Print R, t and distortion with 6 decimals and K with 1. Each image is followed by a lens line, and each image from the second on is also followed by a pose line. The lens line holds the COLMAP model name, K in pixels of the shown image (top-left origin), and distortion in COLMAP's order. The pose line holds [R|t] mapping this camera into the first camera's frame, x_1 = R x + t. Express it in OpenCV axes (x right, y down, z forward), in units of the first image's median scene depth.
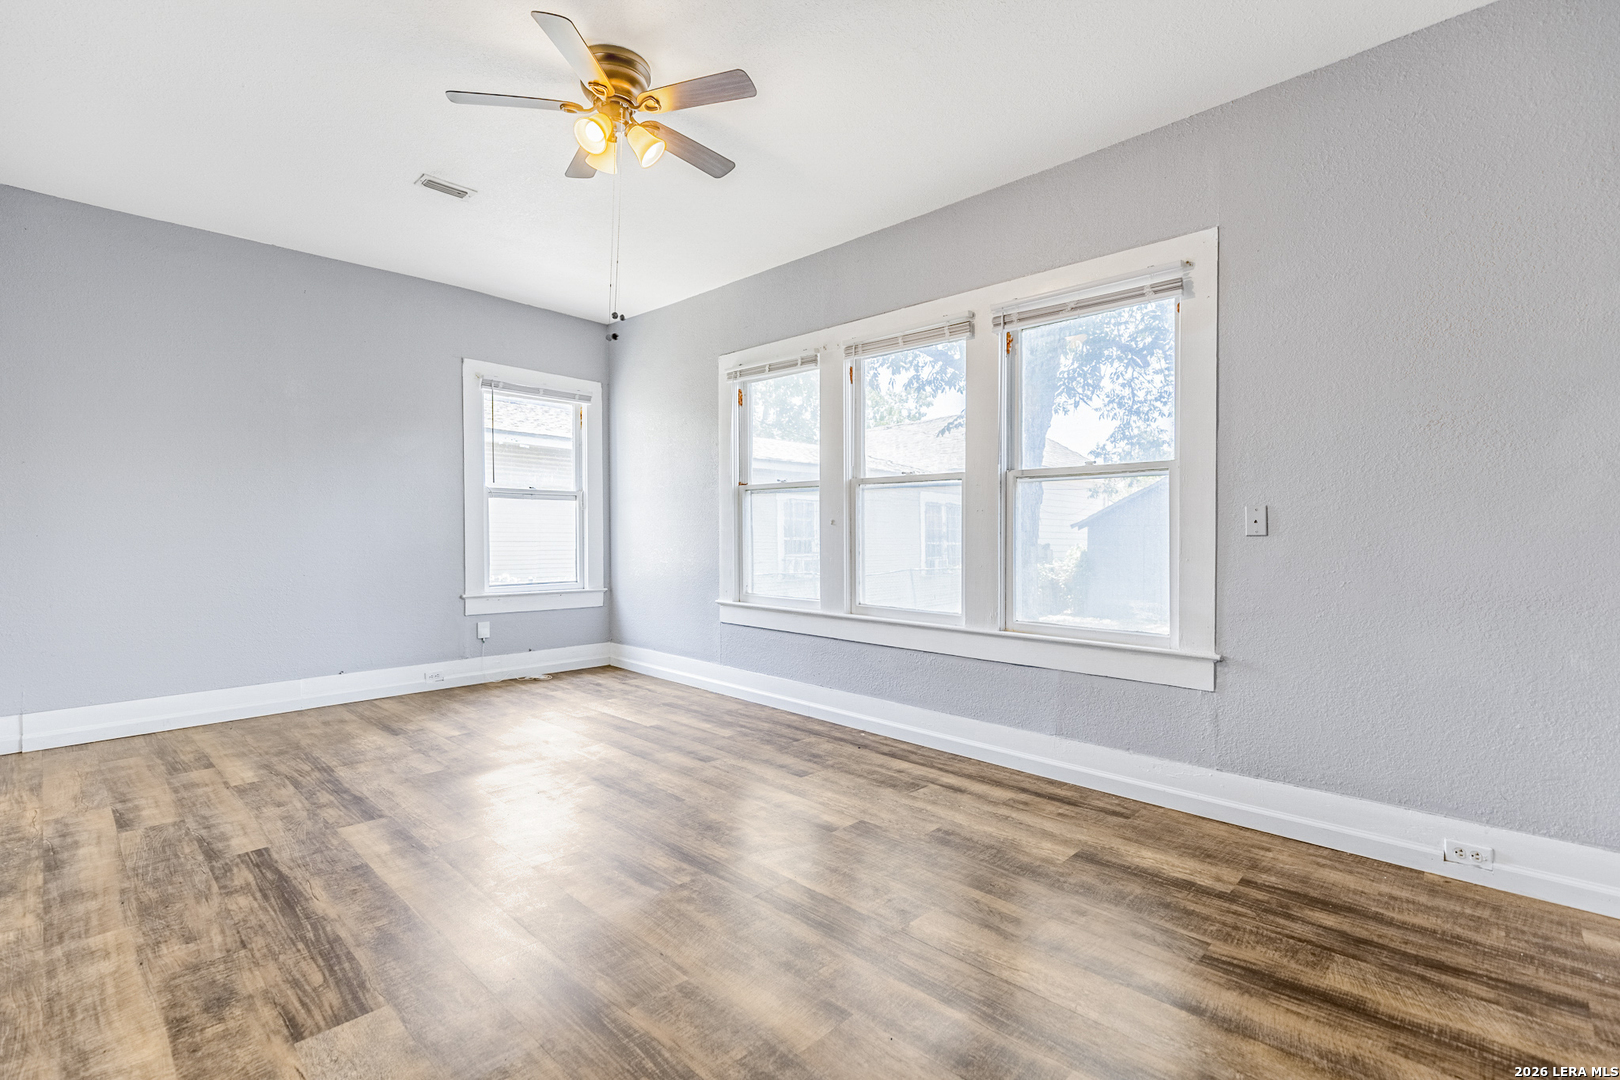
lens RADIAL K [[736.1, 0, 807.5], [0, 736.1, 539.2], [0, 0, 1]] dist [0.004862, 0.000424]
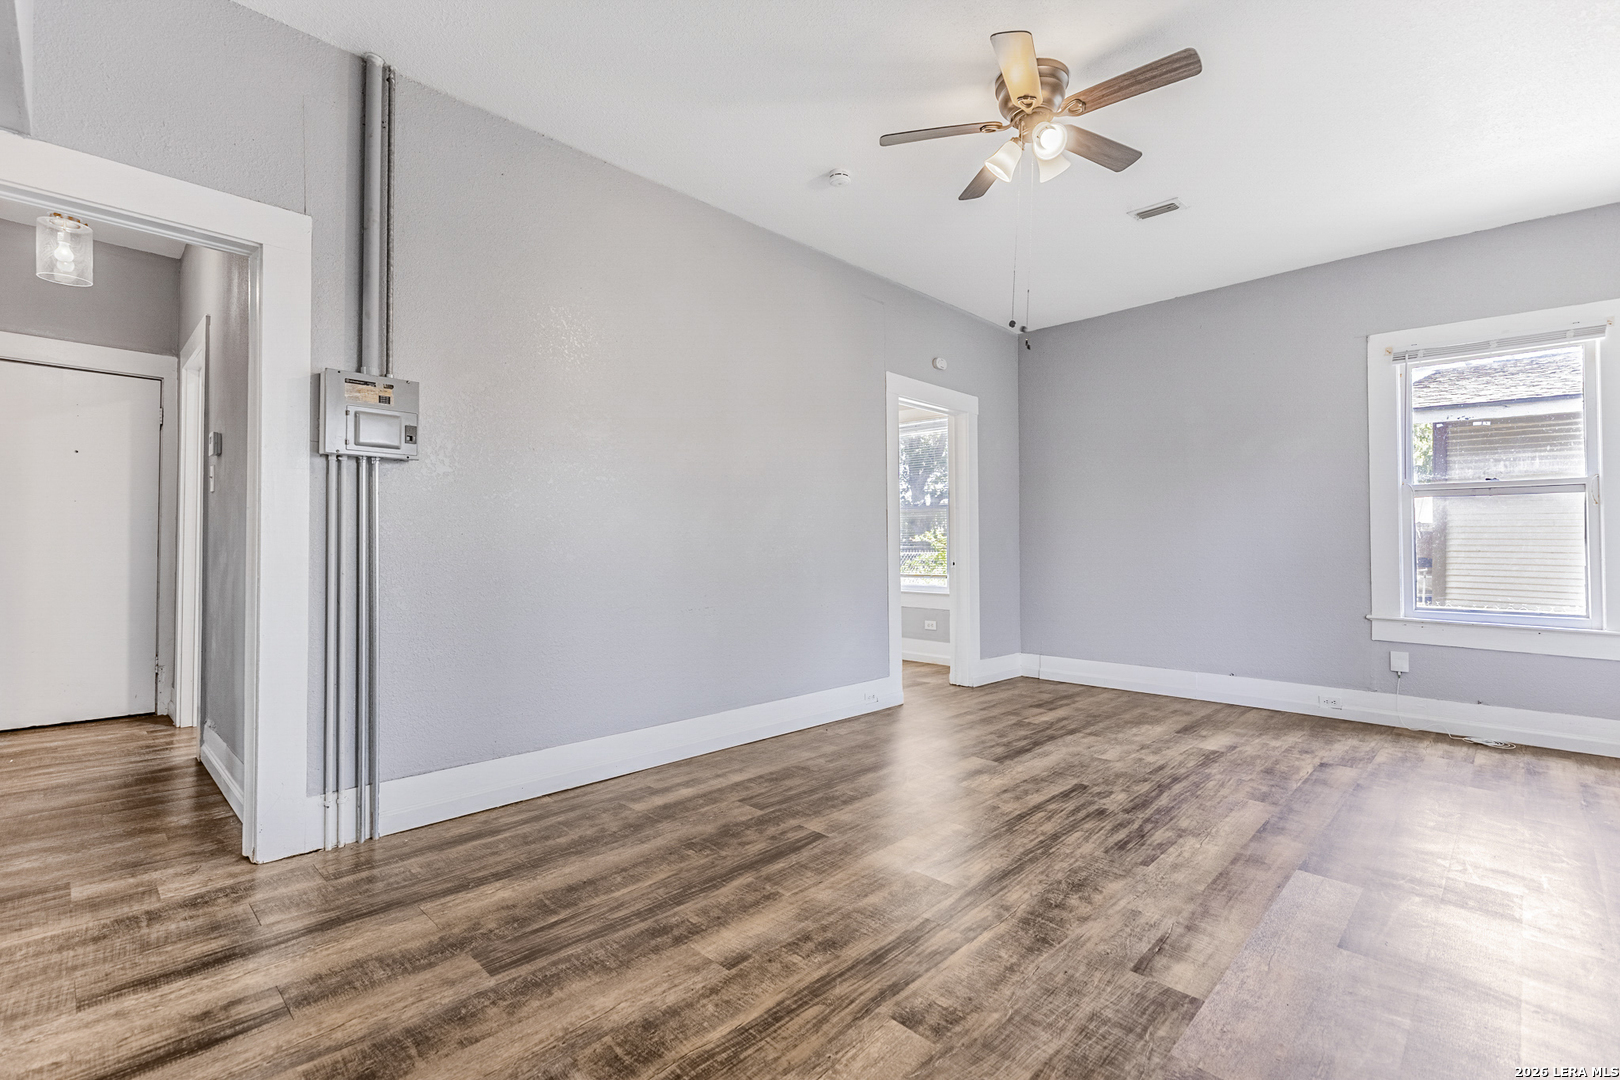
lens RADIAL K [[736.1, 0, 810.7], [0, 736.1, 536.3], [0, 0, 1]] dist [0.004862, 0.000424]
pose [[-0.008154, -0.009255, -0.999924, 1.129896], [-0.008678, 0.999920, -0.009184, -0.003892], [0.999929, 0.008602, -0.008234, 1.075332]]
